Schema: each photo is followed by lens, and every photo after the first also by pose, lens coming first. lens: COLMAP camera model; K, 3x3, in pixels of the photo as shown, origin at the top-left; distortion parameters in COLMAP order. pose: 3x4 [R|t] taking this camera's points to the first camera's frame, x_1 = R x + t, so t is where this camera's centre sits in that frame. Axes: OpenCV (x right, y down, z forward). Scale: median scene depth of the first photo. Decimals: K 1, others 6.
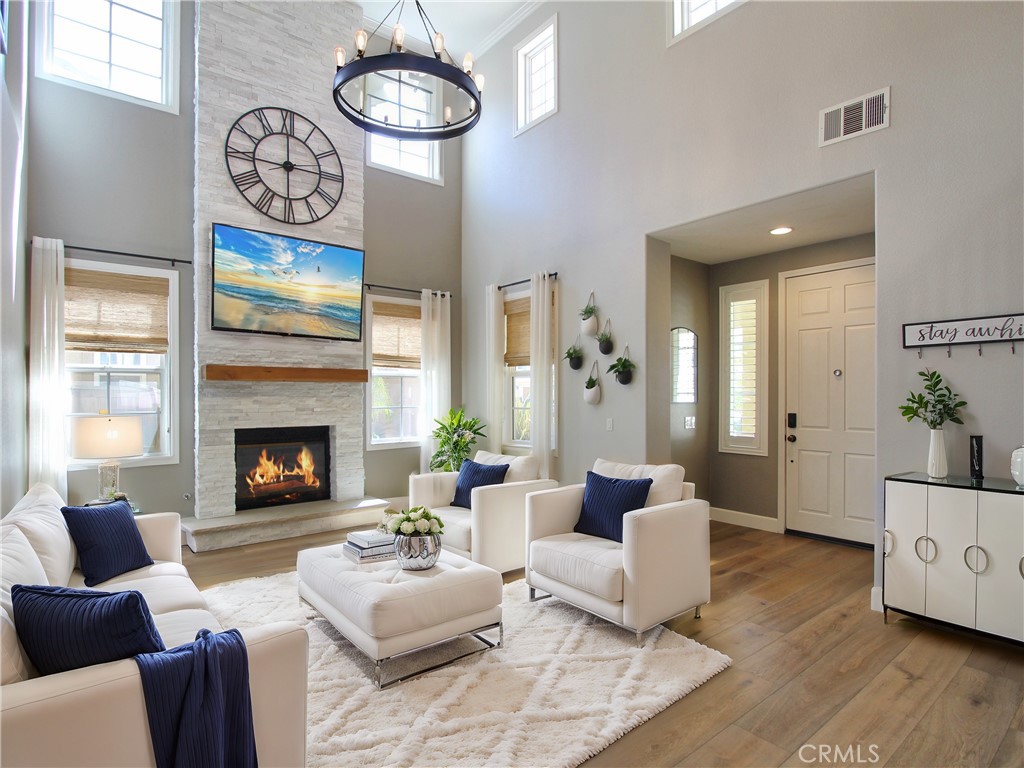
lens RADIAL K [[539.2, 0, 507.9], [0, 539.2, 395.3], [0, 0, 1]] dist [-0.013058, 0.000319]
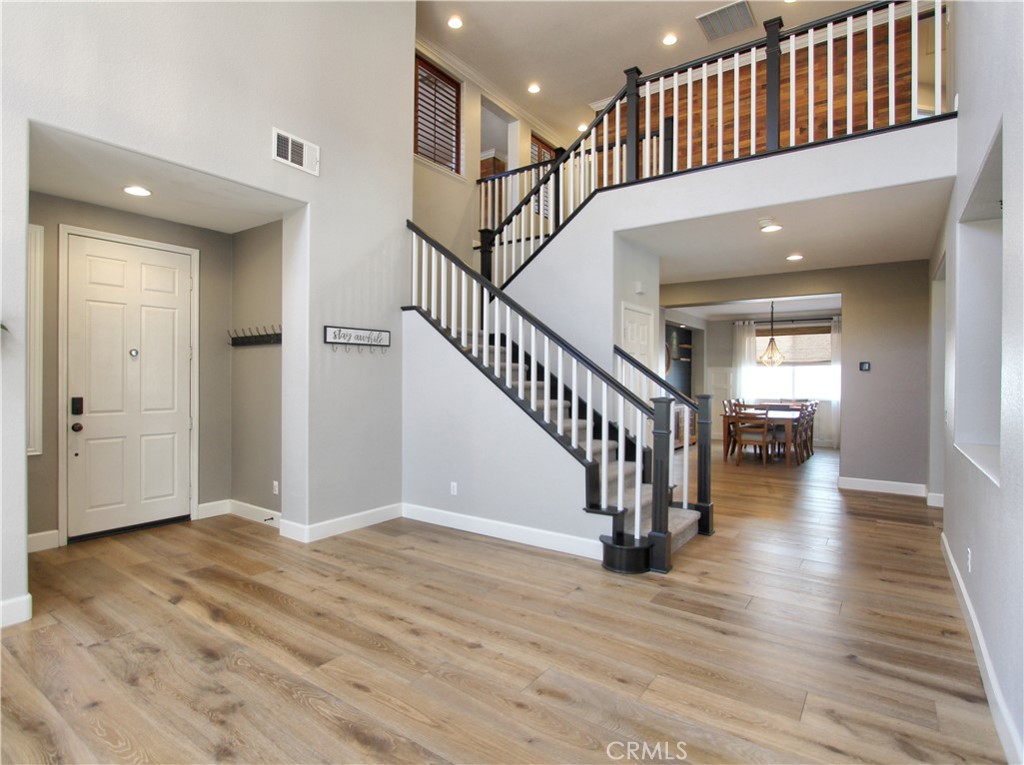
lens RADIAL K [[532.0, 0, 512.0], [0, 532.0, 382.5], [0, 0, 1]] dist [-0.012388, -0.000145]
pose [[-0.272983, -0.008271, 0.961983, -0.467829], [-0.004338, 0.999963, 0.007366, 0.001159], [-0.962009, -0.002162, -0.273009, 0.596065]]
